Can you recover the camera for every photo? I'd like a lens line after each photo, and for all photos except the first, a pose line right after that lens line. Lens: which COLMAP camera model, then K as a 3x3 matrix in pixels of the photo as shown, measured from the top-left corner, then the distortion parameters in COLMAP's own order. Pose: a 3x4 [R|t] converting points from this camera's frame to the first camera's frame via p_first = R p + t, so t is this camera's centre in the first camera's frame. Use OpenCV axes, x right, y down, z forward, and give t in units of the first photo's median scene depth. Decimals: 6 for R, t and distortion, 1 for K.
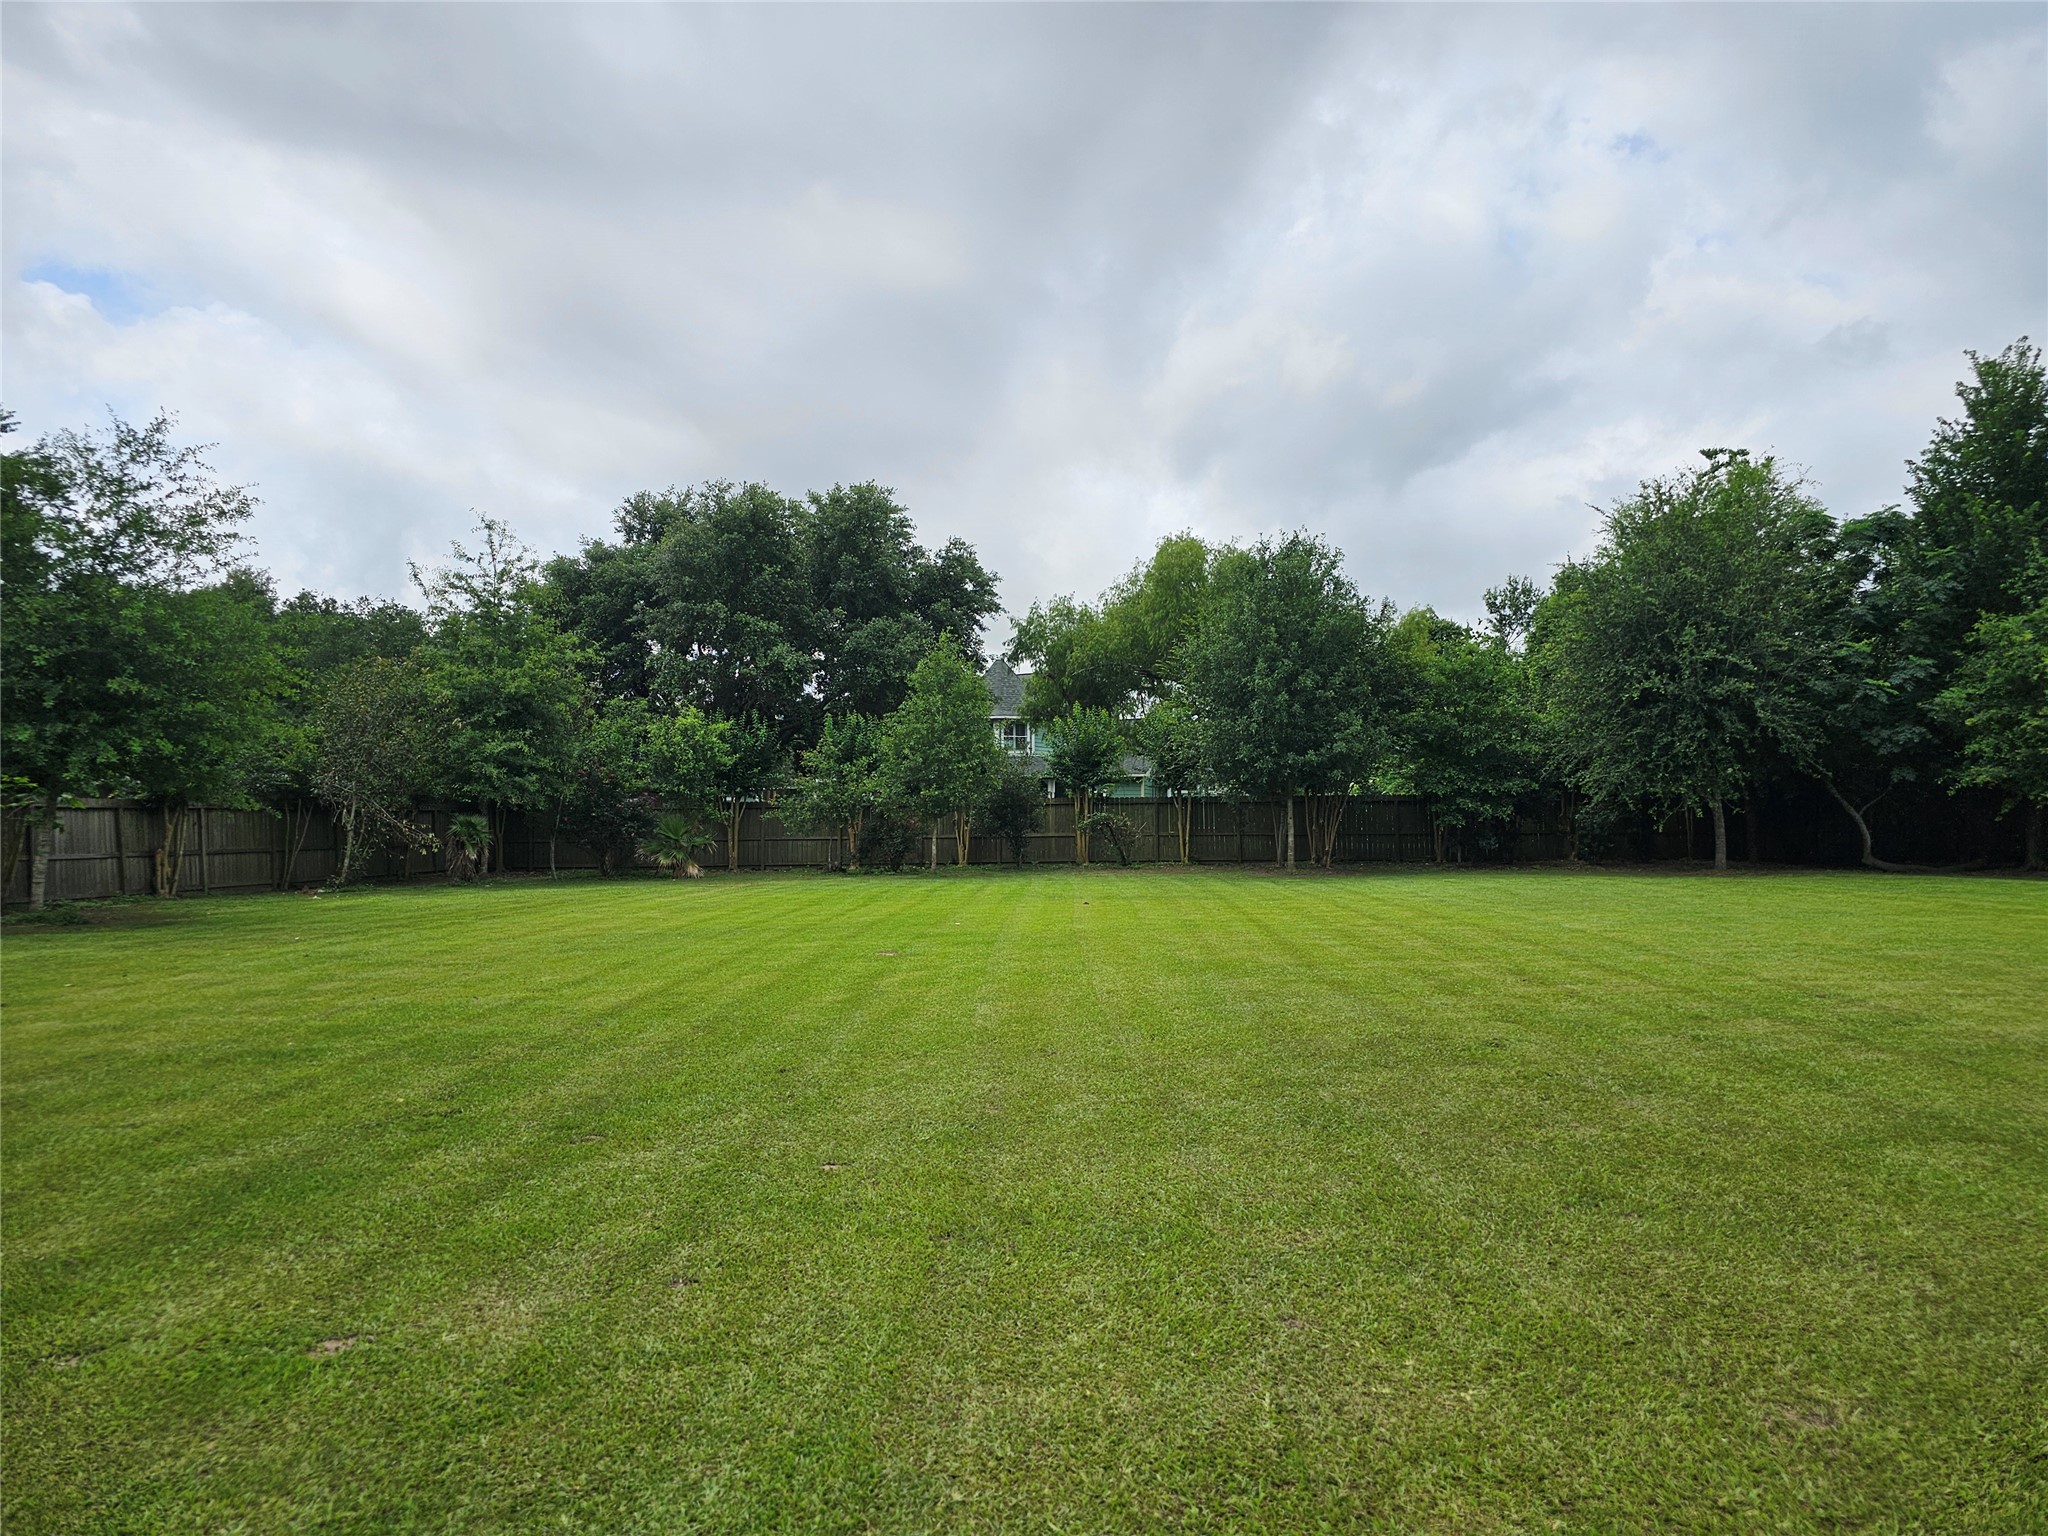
lens RADIAL K [[1351.8, 0, 1040.9], [0, 1351.8, 773.3], [0, 0, 1]] dist [0.059888, -0.069603]
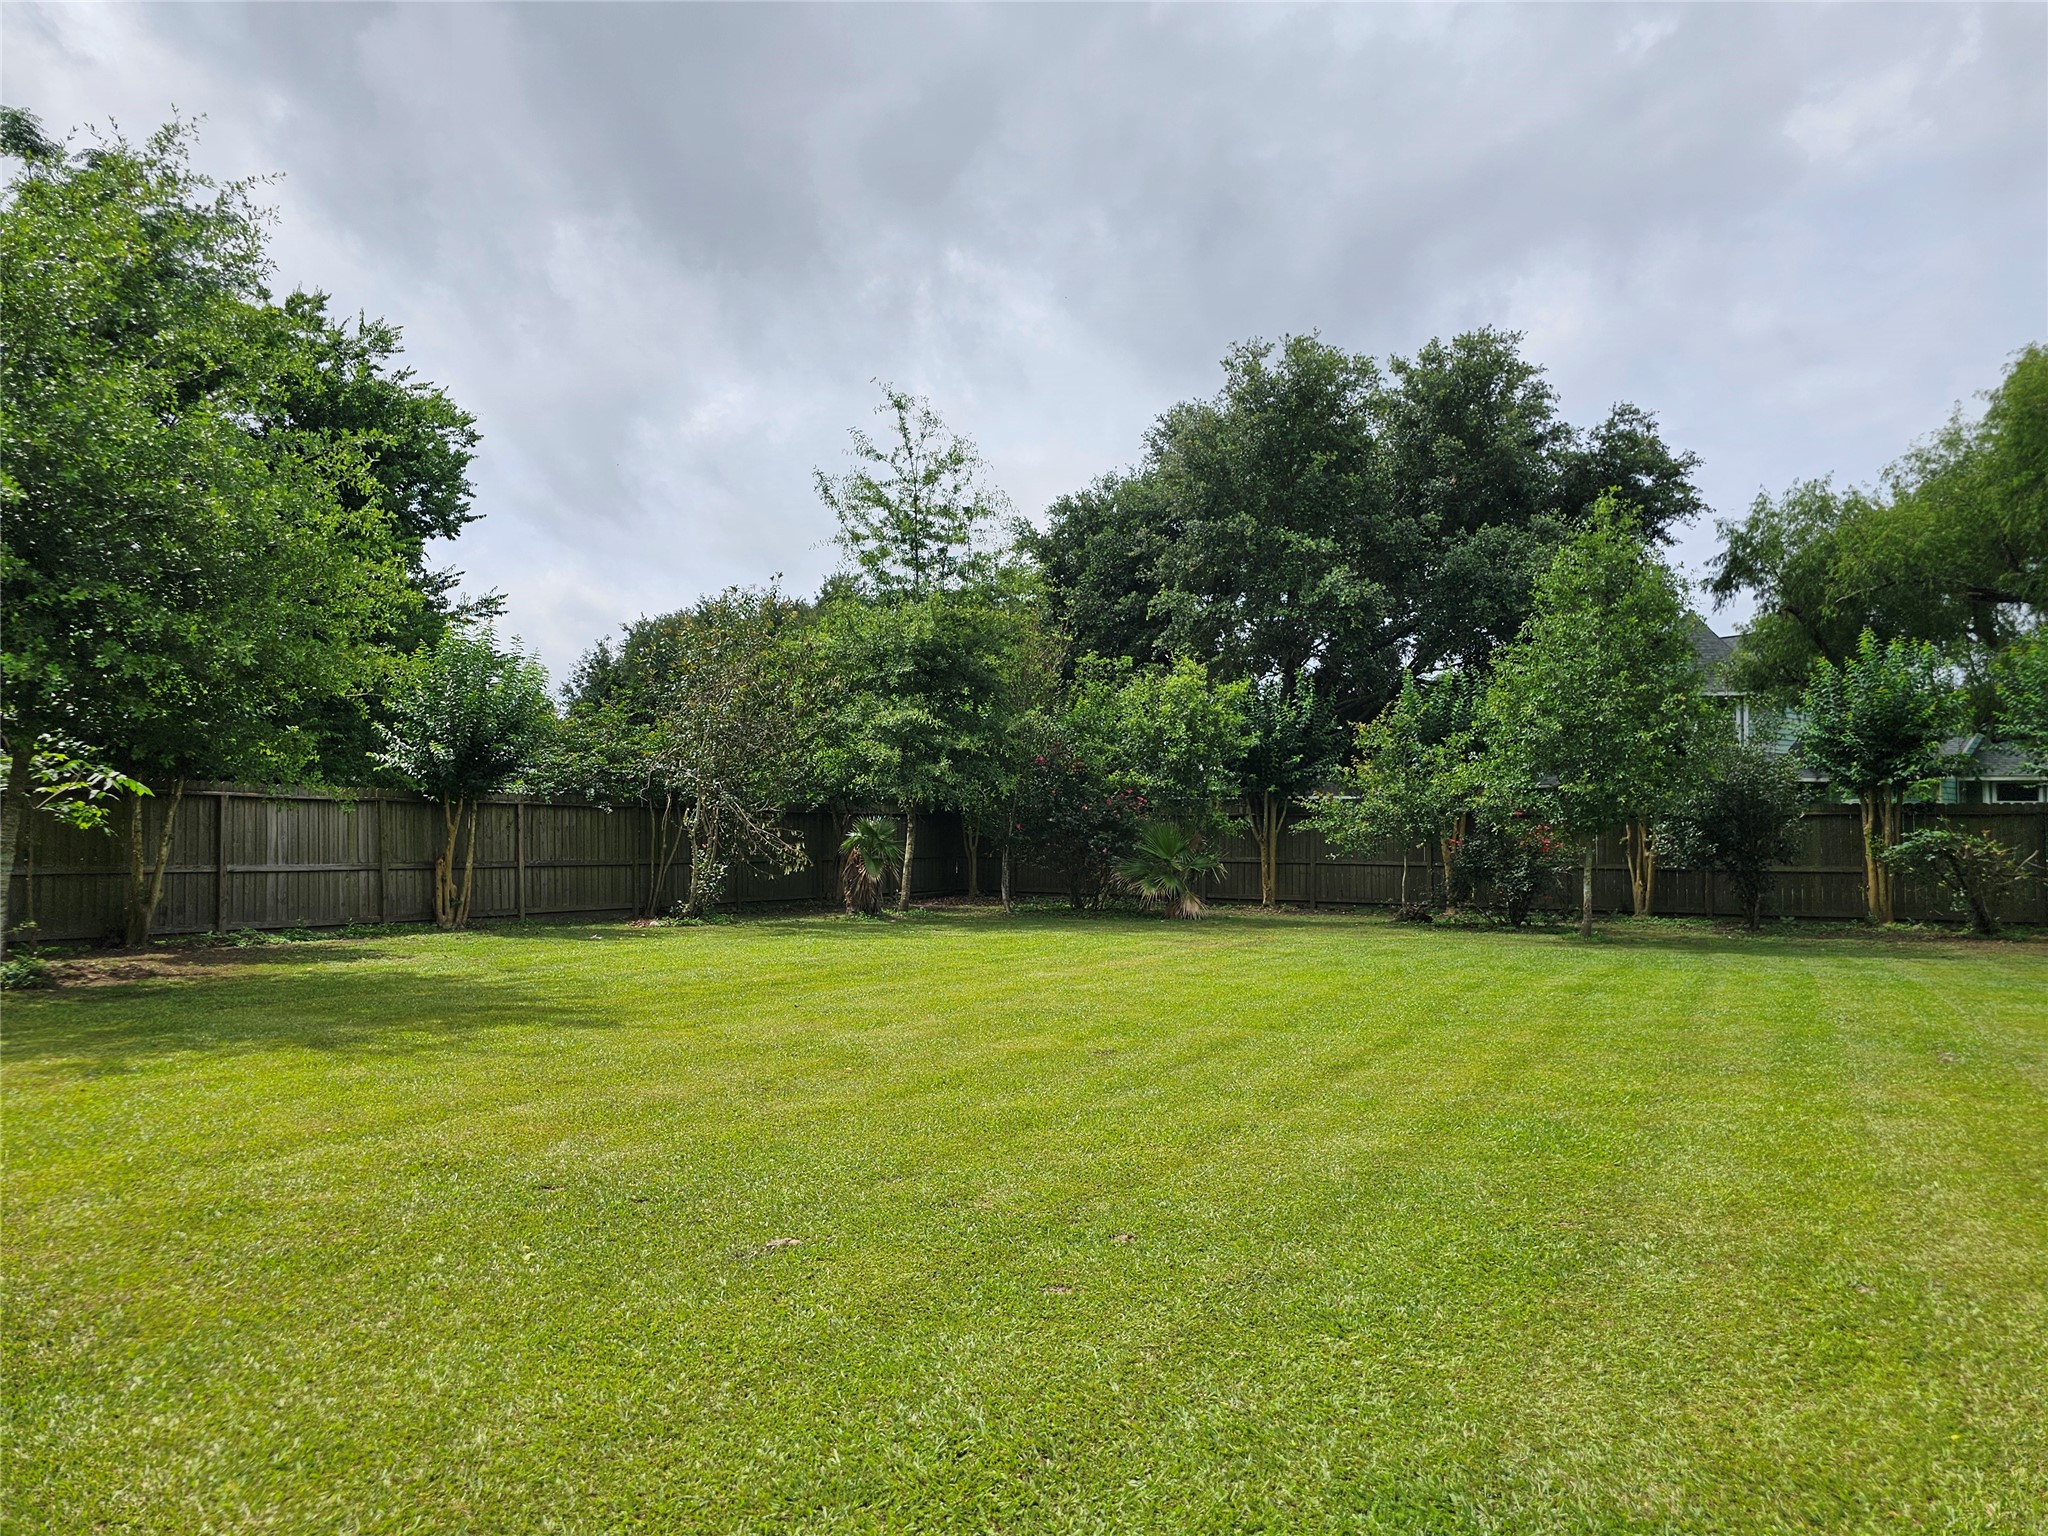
lens RADIAL K [[1365.0, 0, 1047.1], [0, 1365.0, 761.2], [0, 0, 1]] dist [0.072025, -0.083021]
pose [[0.897573, -0.009882, -0.440755, -0.027067], [0.000497, 0.999771, -0.021403, 0.014574], [0.440865, 0.018991, 0.897372, 0.374533]]
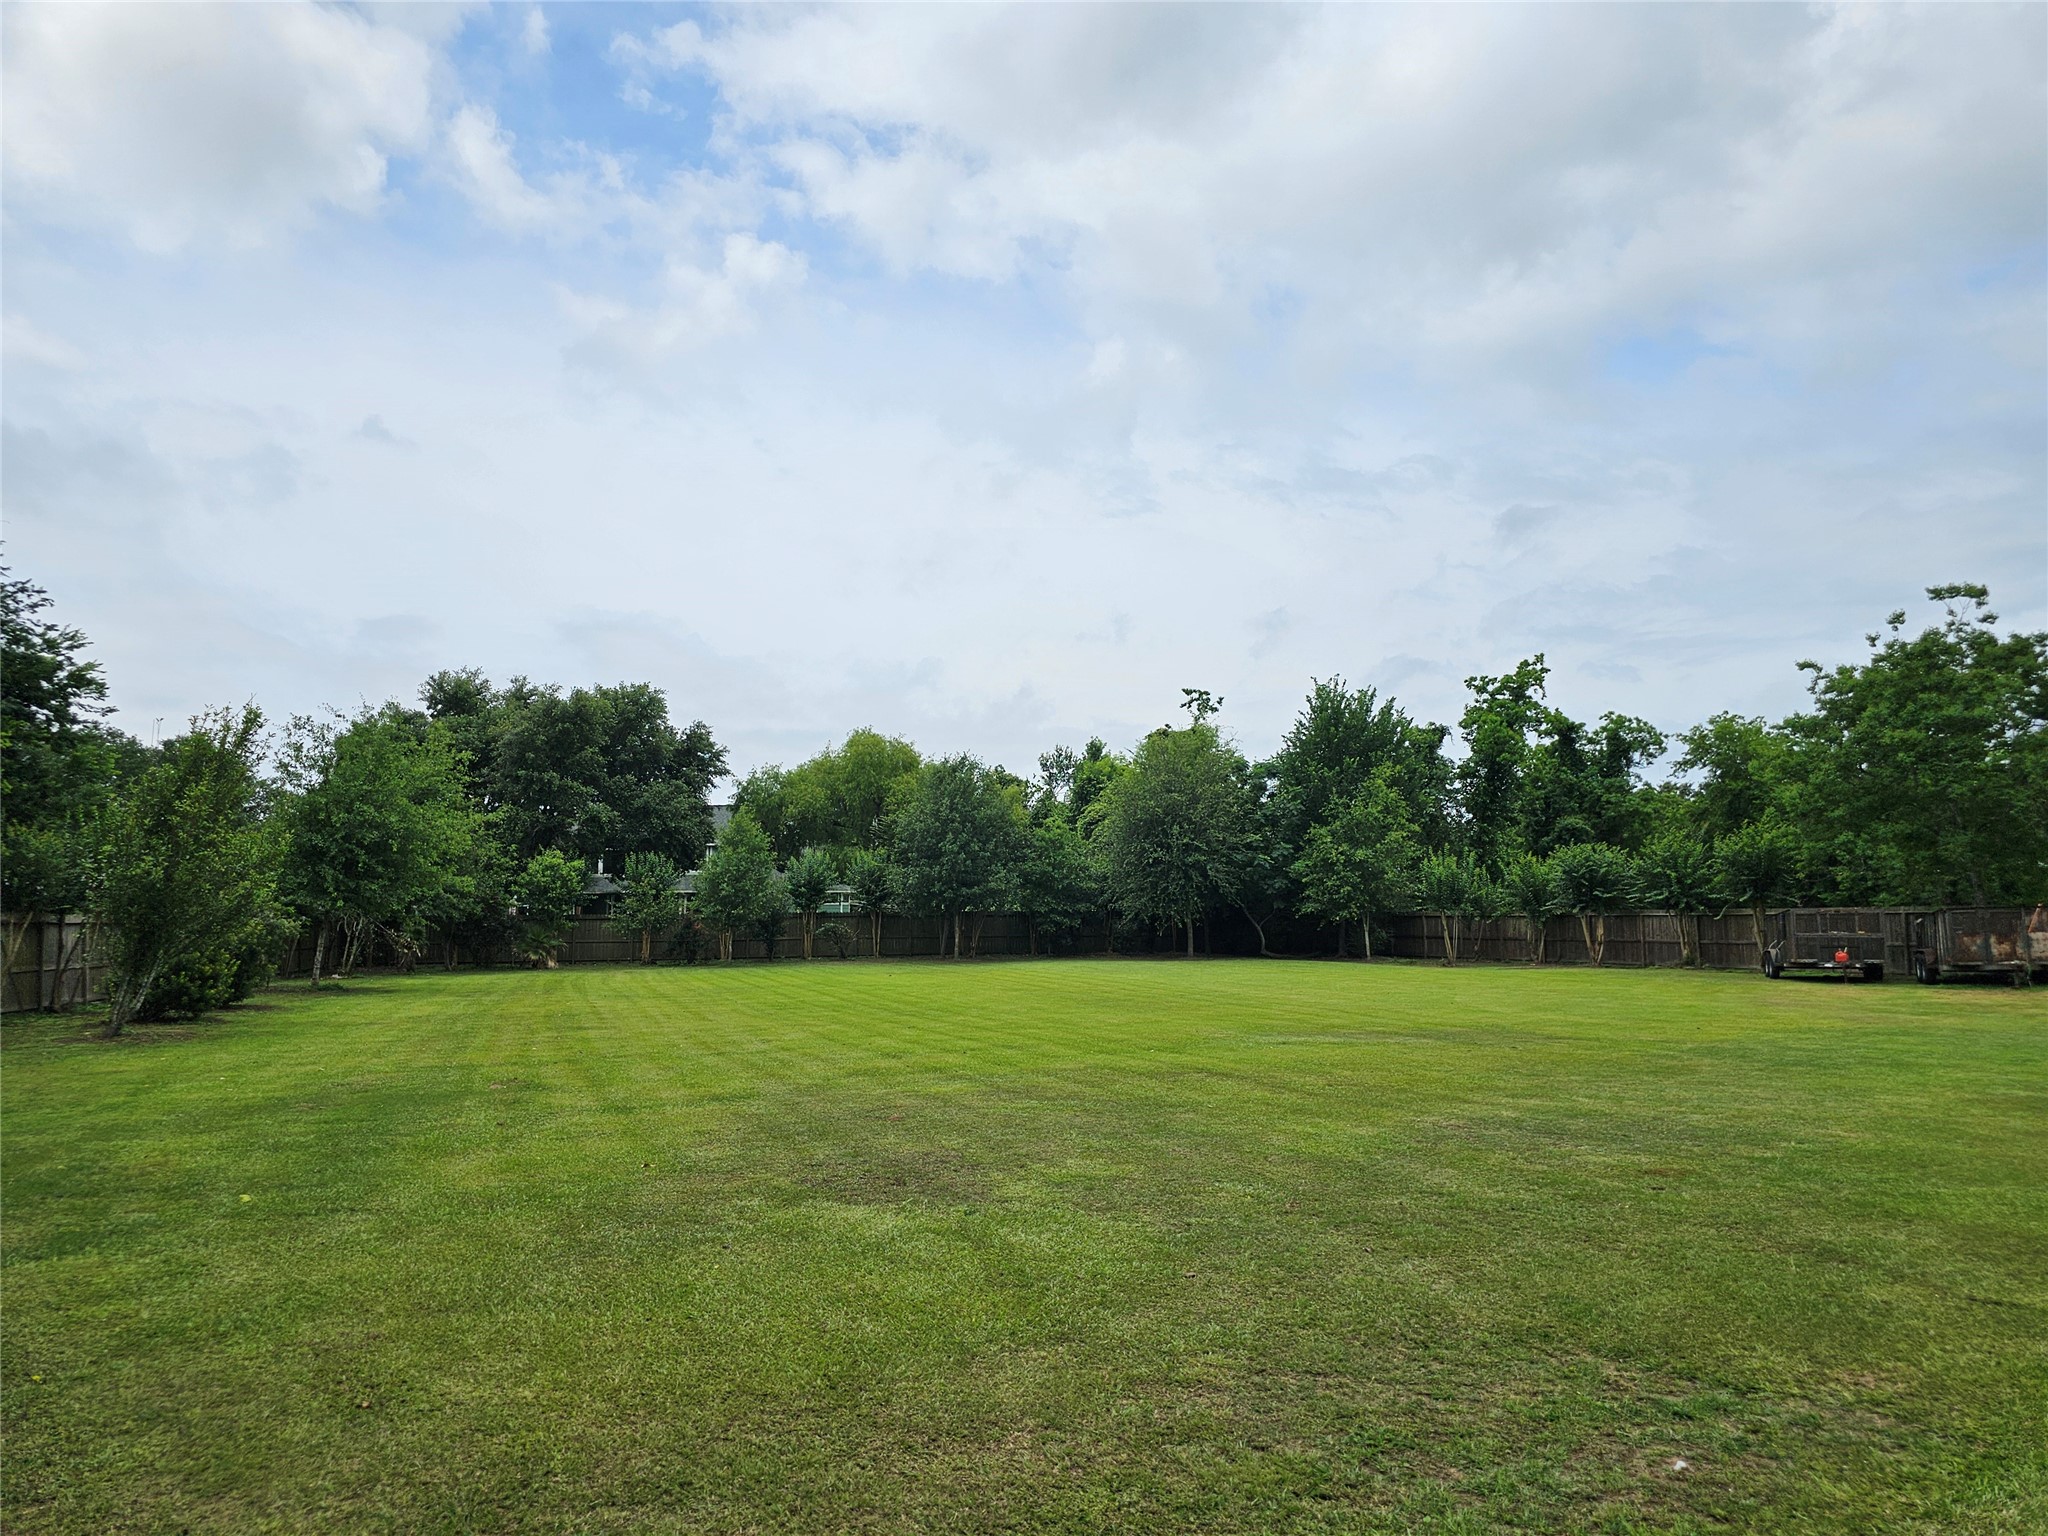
lens RADIAL K [[1351.8, 0, 1040.9], [0, 1351.8, 773.3], [0, 0, 1]] dist [0.059888, -0.069603]
pose [[0.939690, 0.040028, 0.339676, -0.266605], [-0.015689, 0.997127, -0.074101, -0.030897], [-0.341666, 0.064303, 0.937619, -0.545541]]
